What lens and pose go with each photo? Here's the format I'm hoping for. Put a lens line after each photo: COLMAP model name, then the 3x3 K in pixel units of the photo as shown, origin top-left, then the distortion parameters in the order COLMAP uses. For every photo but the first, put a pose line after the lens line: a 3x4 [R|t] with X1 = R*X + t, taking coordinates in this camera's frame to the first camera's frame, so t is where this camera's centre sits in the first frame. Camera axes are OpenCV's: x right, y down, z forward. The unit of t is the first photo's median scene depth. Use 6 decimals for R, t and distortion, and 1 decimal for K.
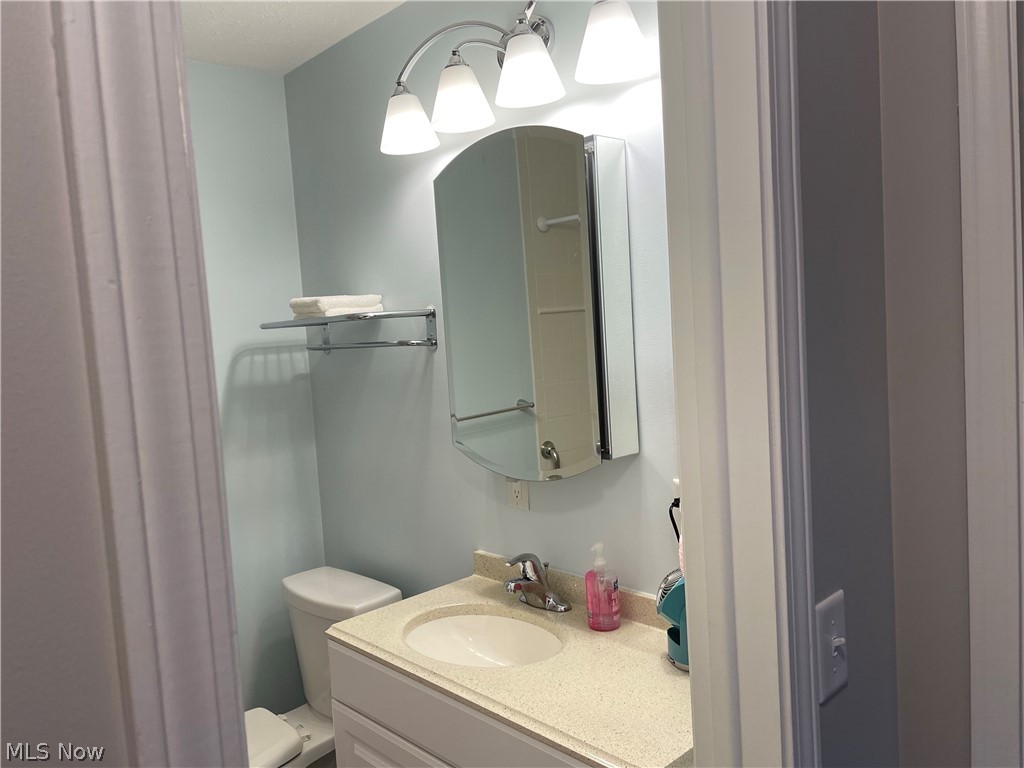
lens RADIAL K [[774.1, 0, 514.0], [0, 774.1, 370.5], [0, 0, 1]] dist [0.088653, -0.116435]
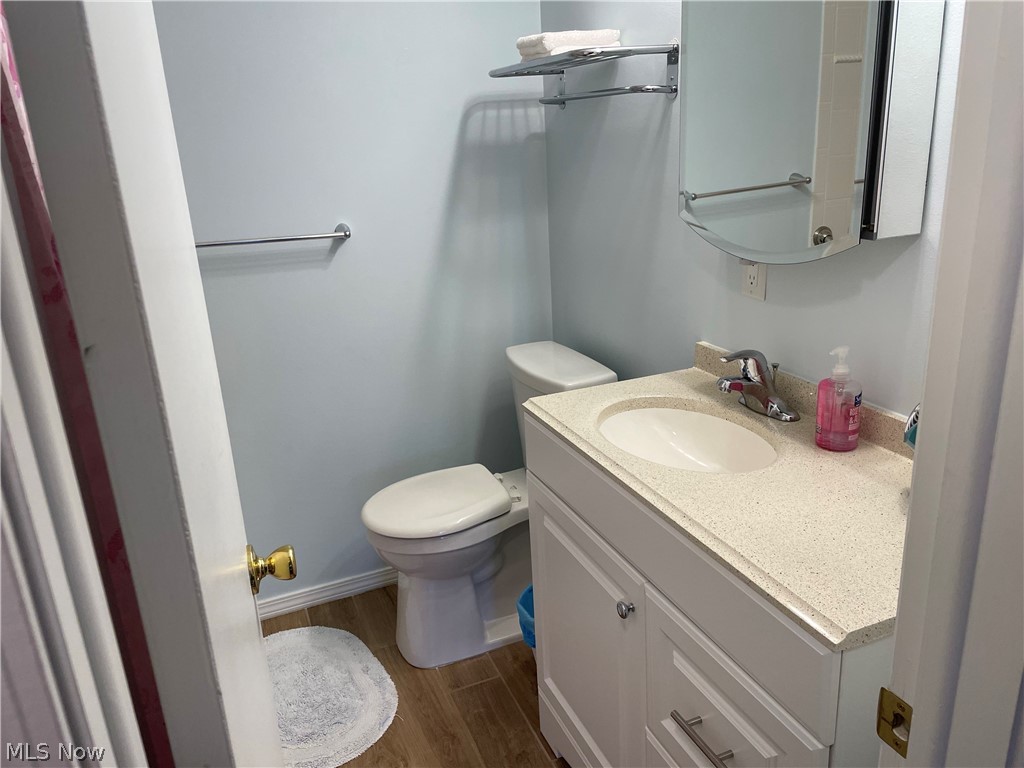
lens RADIAL K [[774.1, 0, 514.0], [0, 774.1, 370.5], [0, 0, 1]] dist [0.088653, -0.116435]
pose [[0.934027, 0.120978, -0.336091, 0.061844], [-0.026459, 0.961748, 0.272654, 0.034407], [0.356220, -0.245774, 0.901500, 0.146783]]
